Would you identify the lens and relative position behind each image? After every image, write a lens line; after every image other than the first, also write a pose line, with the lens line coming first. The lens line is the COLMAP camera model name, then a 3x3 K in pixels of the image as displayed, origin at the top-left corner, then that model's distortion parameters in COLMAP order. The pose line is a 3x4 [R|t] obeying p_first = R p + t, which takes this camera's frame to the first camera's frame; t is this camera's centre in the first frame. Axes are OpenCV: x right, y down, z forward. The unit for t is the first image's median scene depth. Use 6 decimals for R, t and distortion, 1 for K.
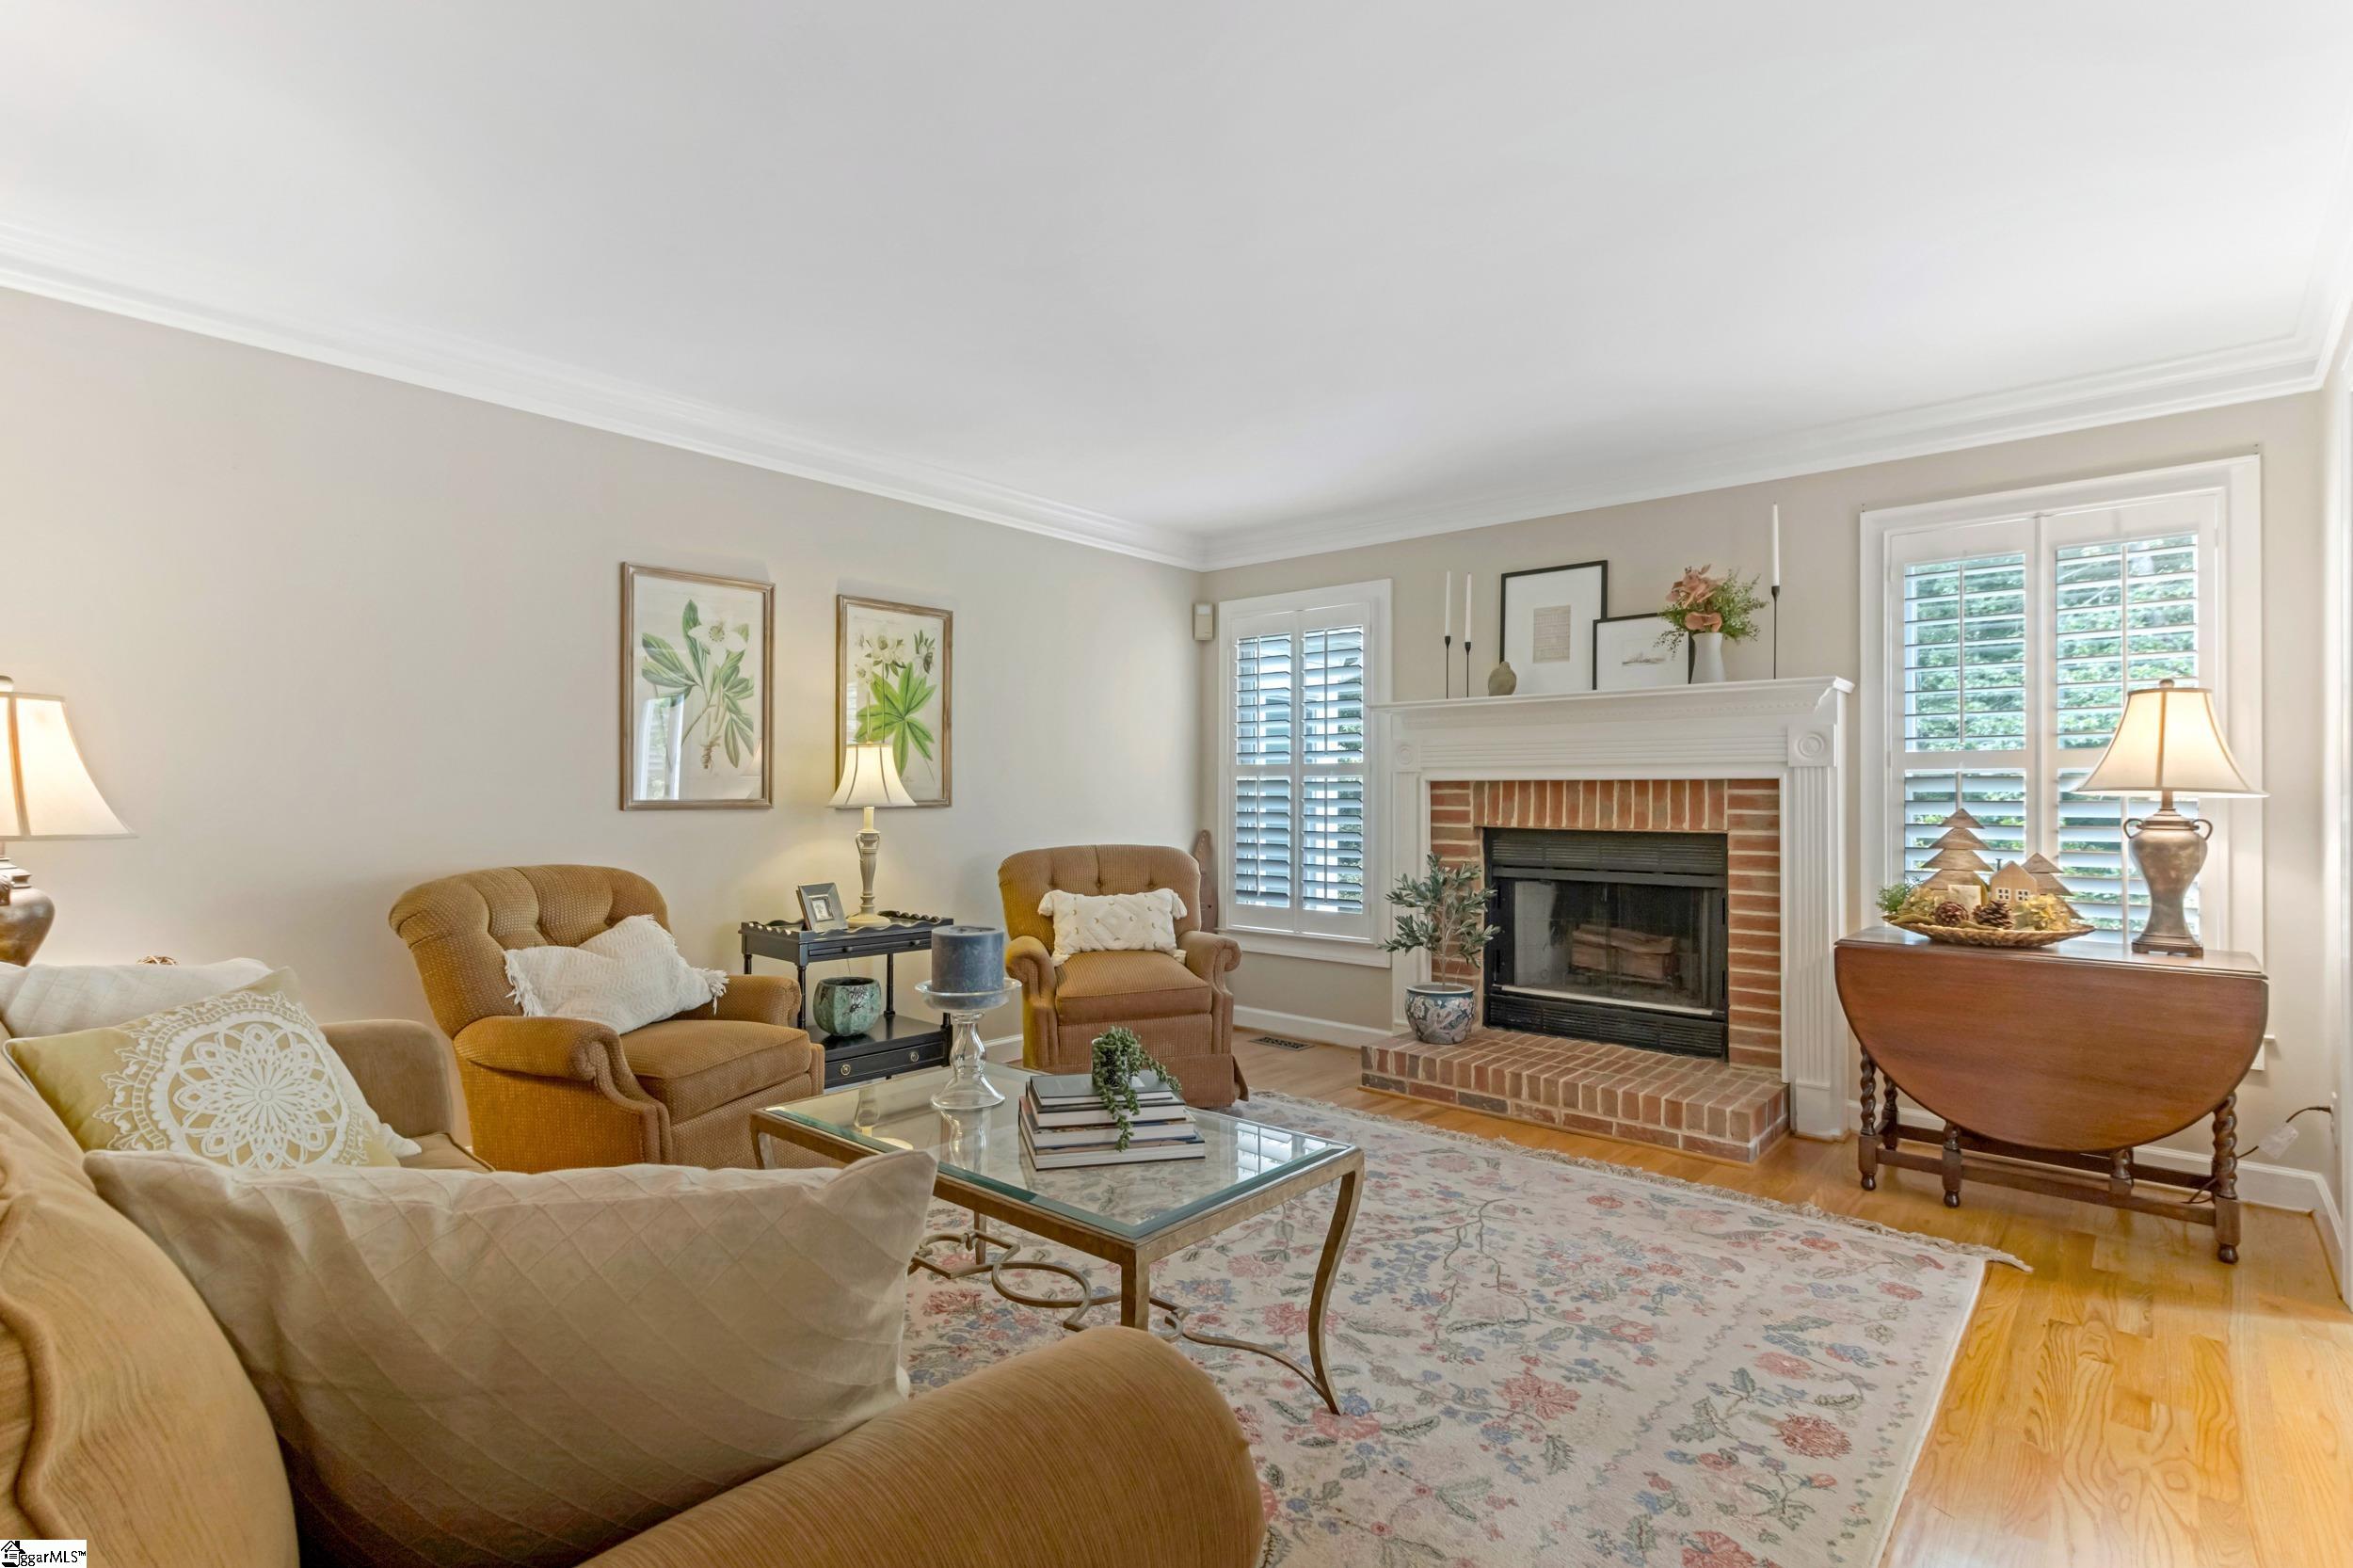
lens RADIAL K [[1136.9, 0, 1172.2], [0, 1136.9, 797.2], [0, 0, 1]] dist [0.007945, 0.000342]
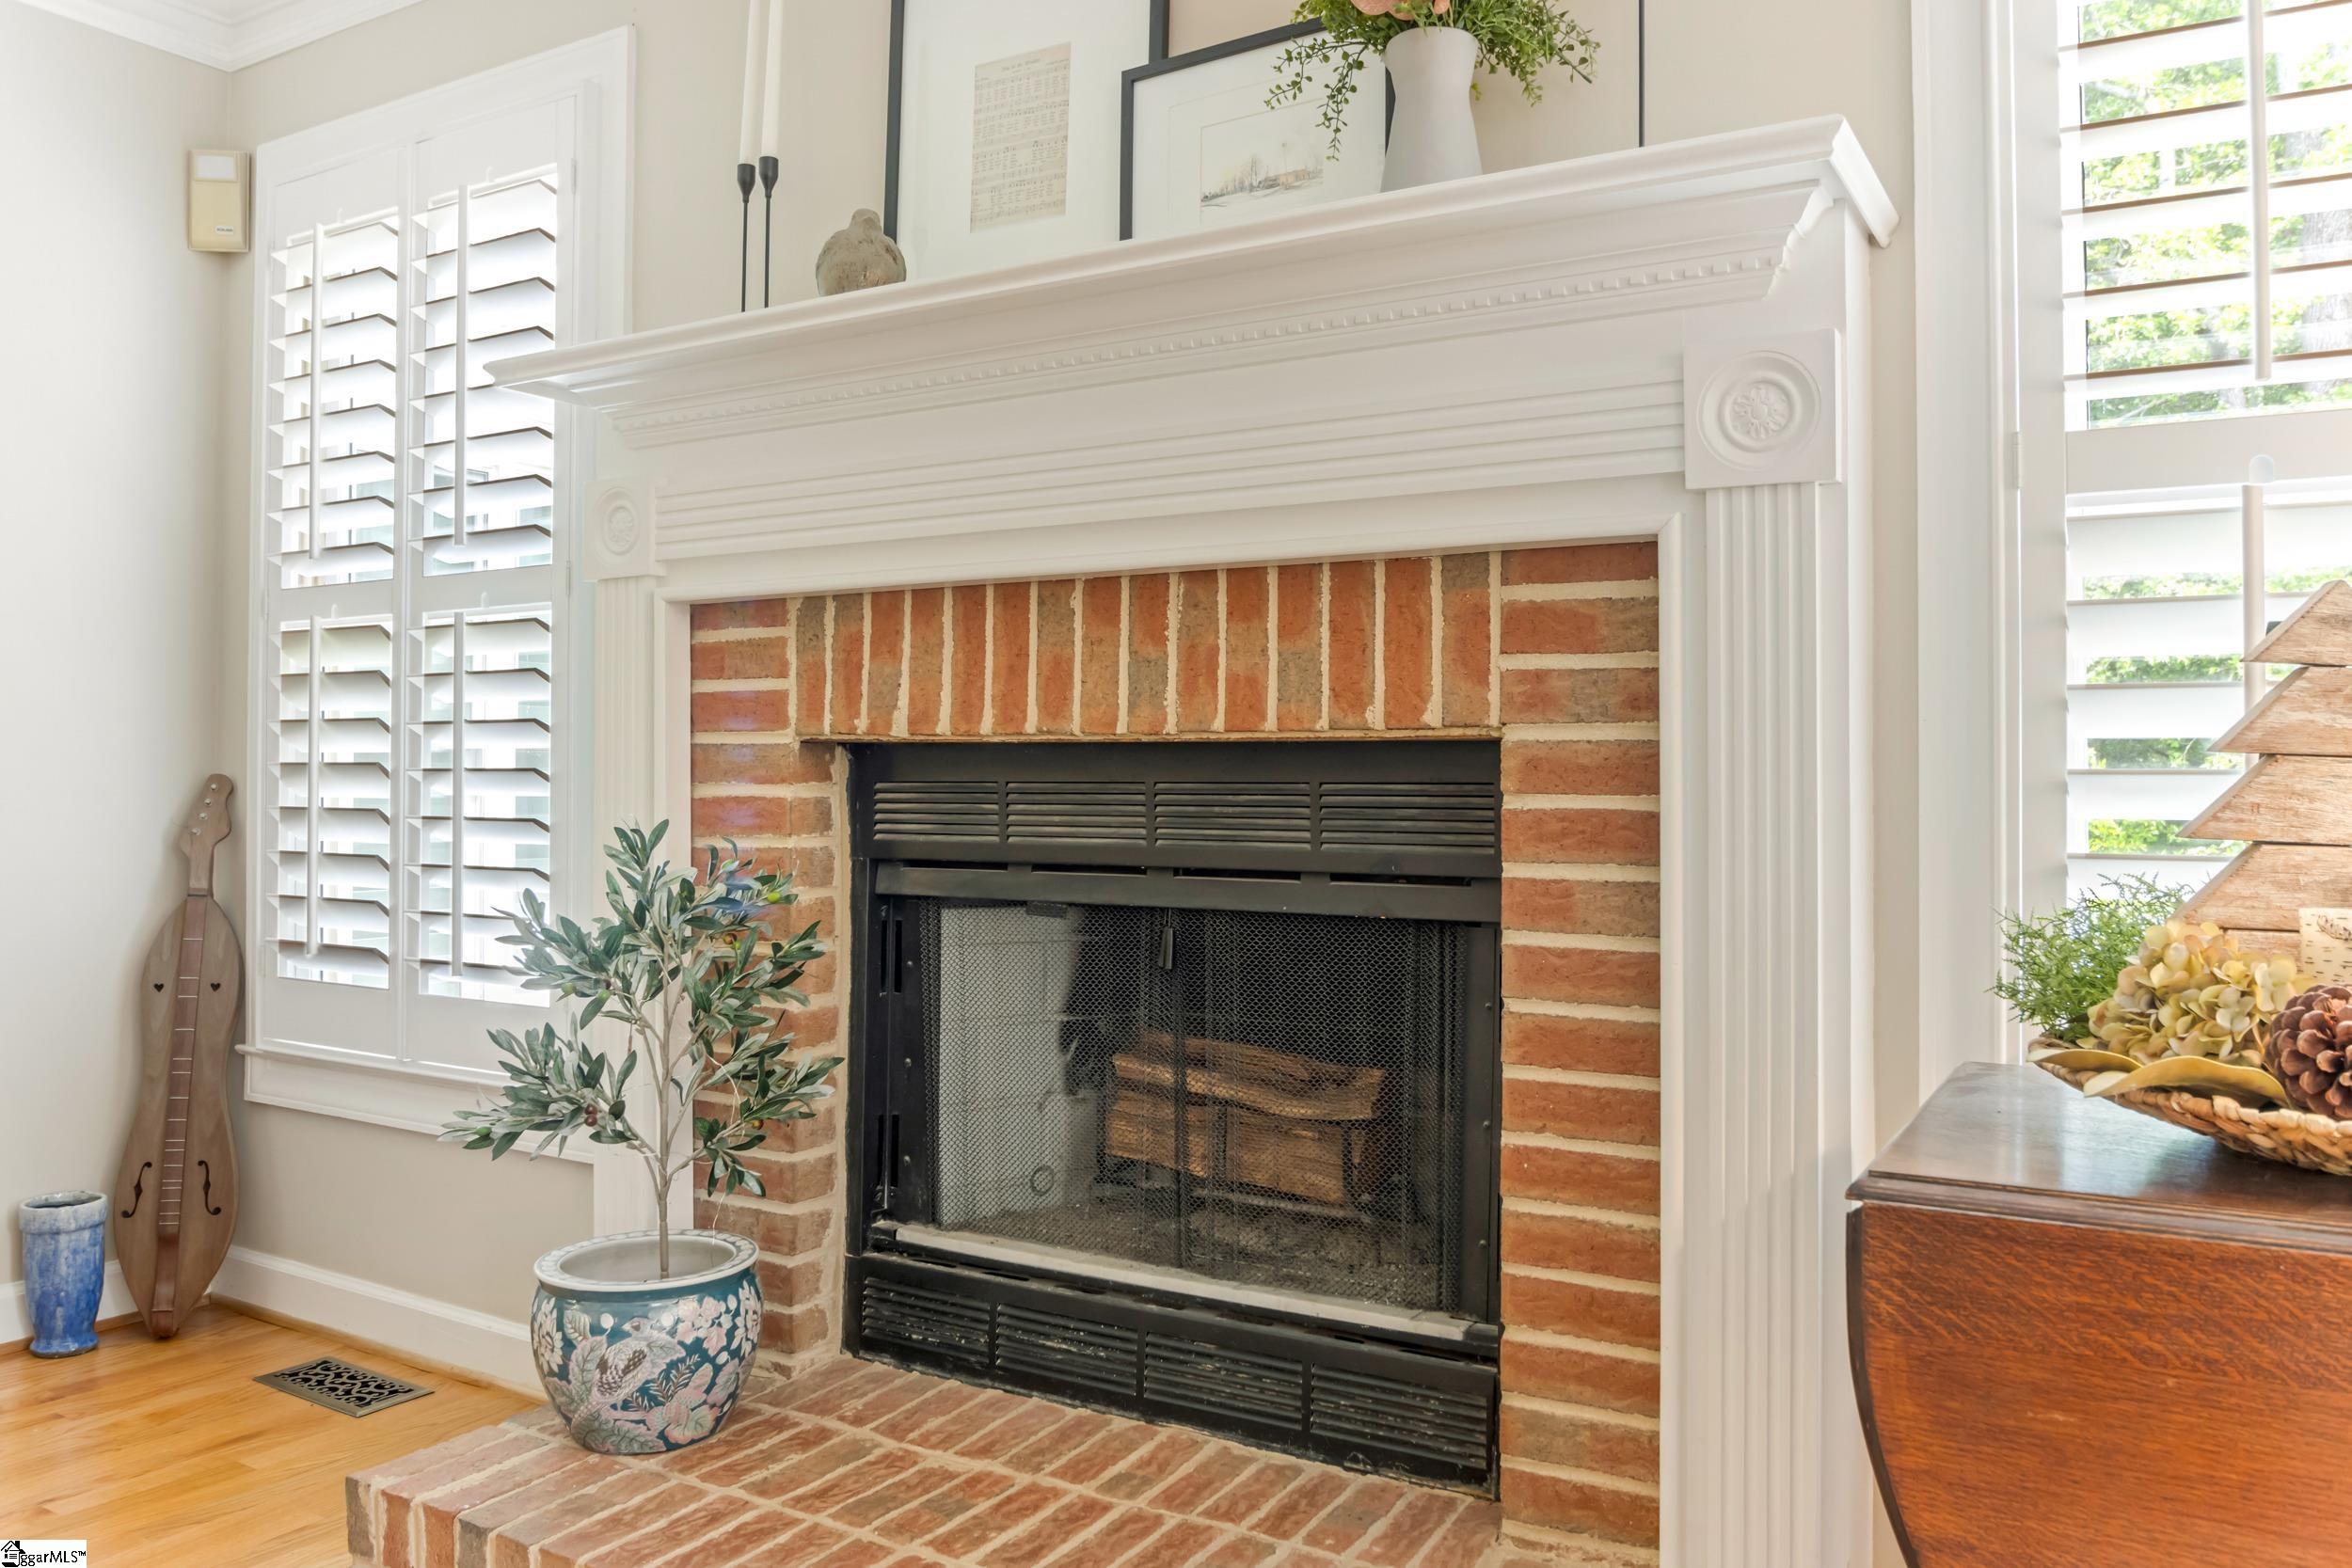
lens RADIAL K [[1764.4, 0, 1176.0], [0, 1764.4, 784.0], [0, 0, 1]] dist [-0.053391, -0.001330]
pose [[0.983815, -0.002606, 0.179168, 0.298158], [0.001206, 0.999968, 0.007924, 0.036608], [-0.179183, -0.007579, 0.983787, 0.524264]]
